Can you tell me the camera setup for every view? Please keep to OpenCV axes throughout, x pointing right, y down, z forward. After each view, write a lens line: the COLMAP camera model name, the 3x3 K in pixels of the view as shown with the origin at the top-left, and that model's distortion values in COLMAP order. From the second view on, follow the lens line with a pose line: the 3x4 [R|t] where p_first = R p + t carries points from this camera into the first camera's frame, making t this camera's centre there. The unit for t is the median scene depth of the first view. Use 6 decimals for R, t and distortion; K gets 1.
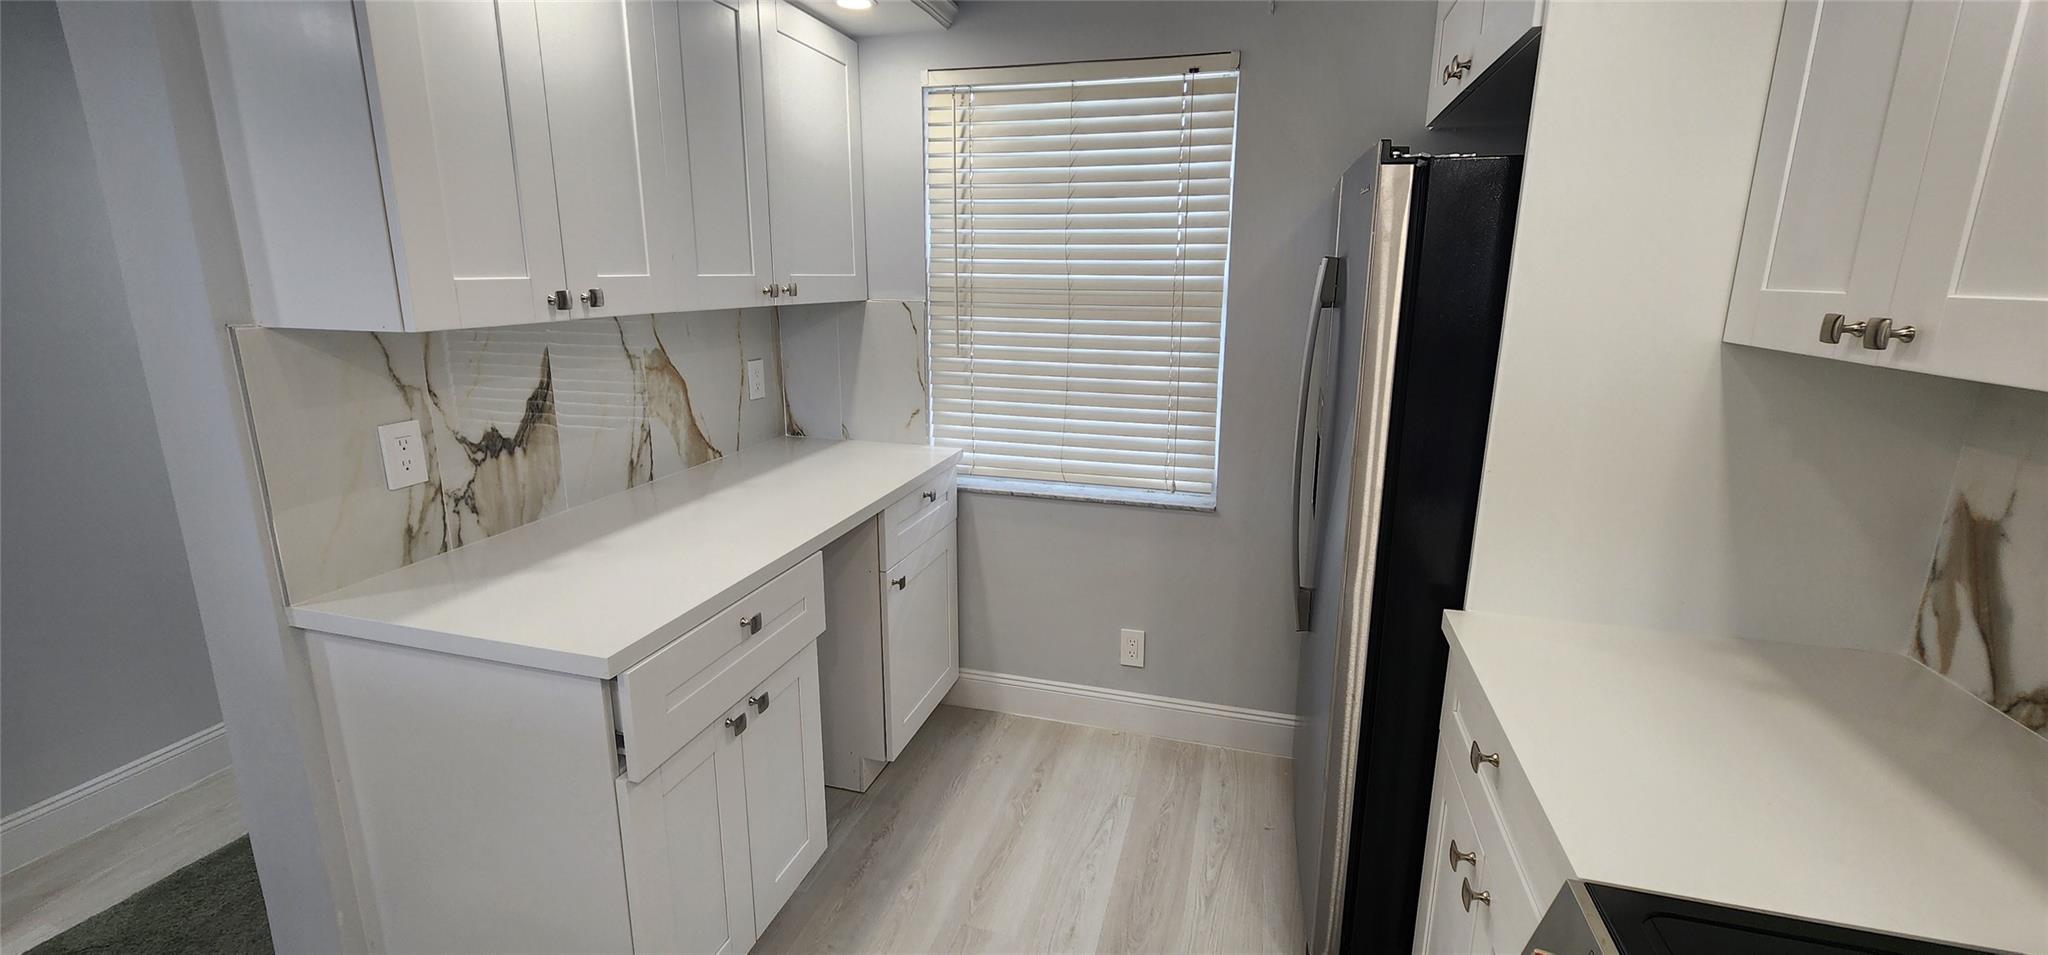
lens RADIAL K [[839.9, 0, 1011.0], [0, 839.9, 463.4], [0, 0, 1]] dist [-0.002087, 0.001216]
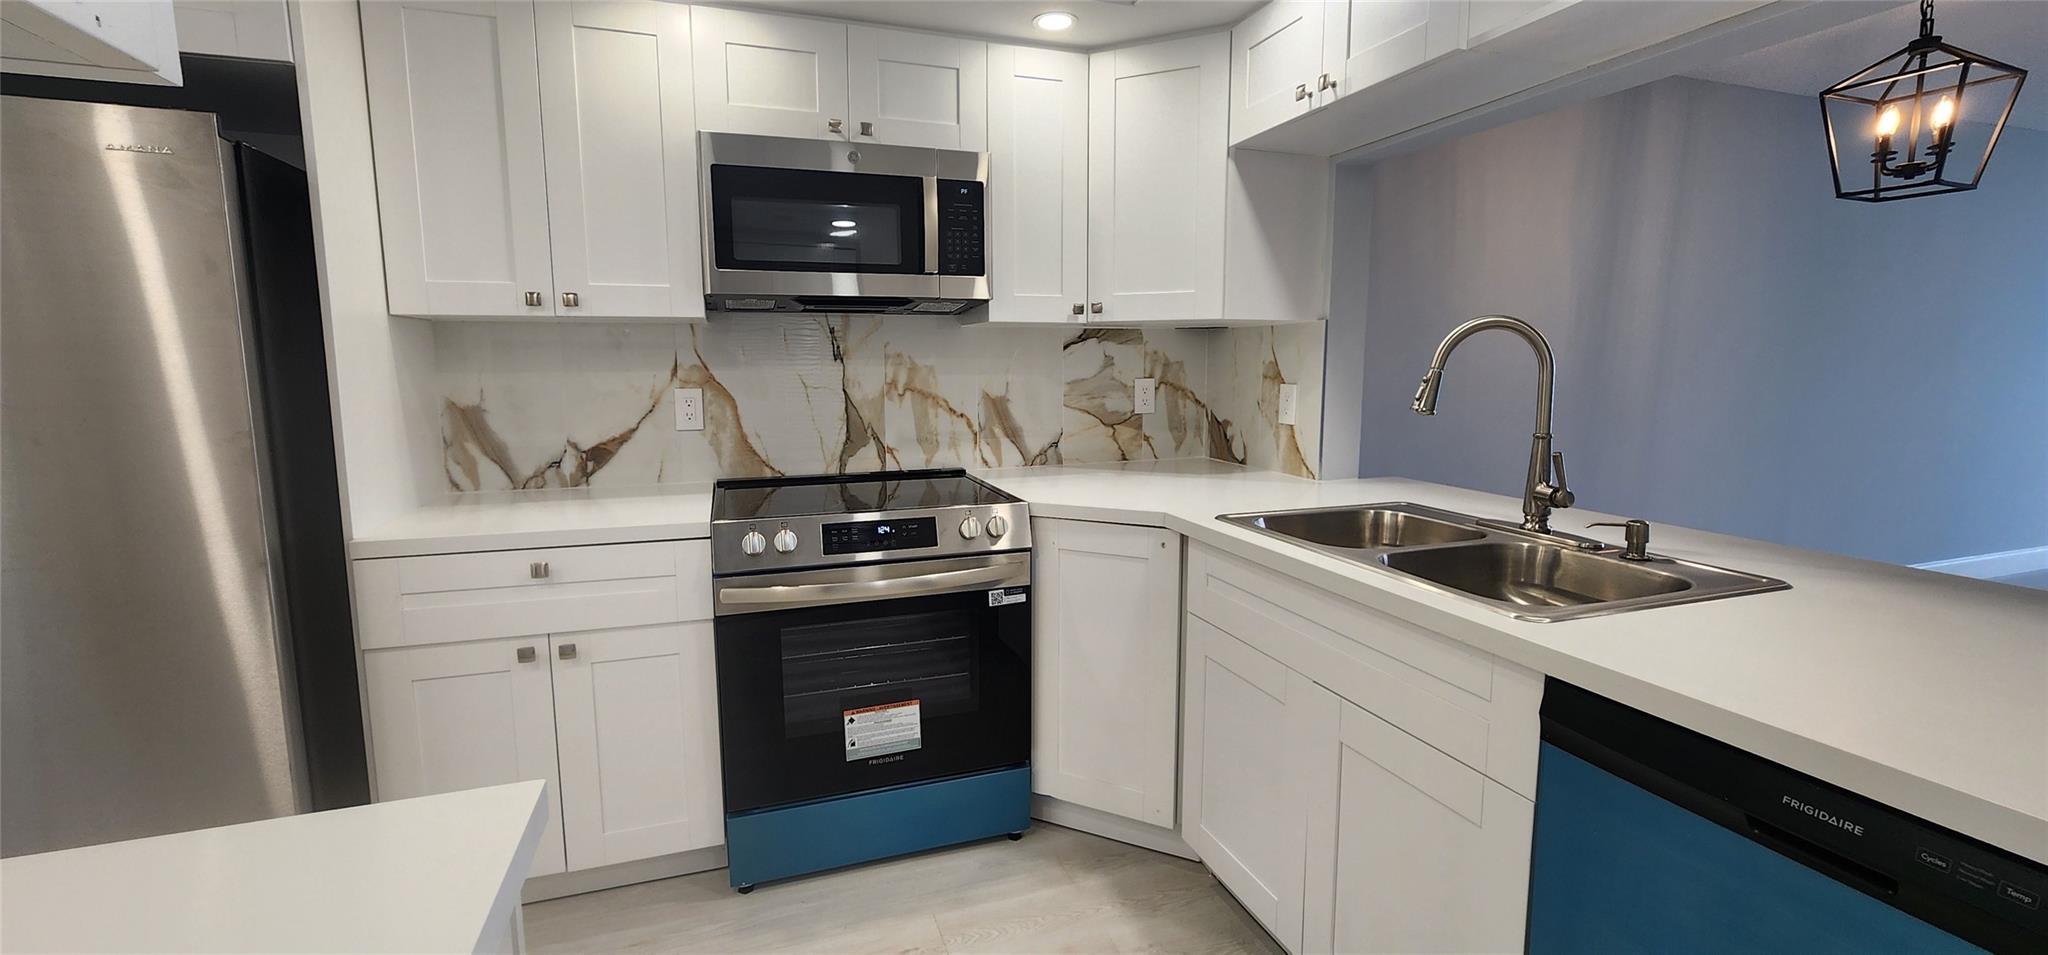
lens RADIAL K [[839.9, 0, 1024.4], [0, 839.9, 468.2], [0, 0, 1]] dist [-0.002087, 0.001216]
pose [[-0.581377, -0.104997, 0.806831, -0.834194], [0.185765, 0.948317, 0.257265, -0.041408], [-0.792144, 0.299449, -0.531825, 0.745568]]
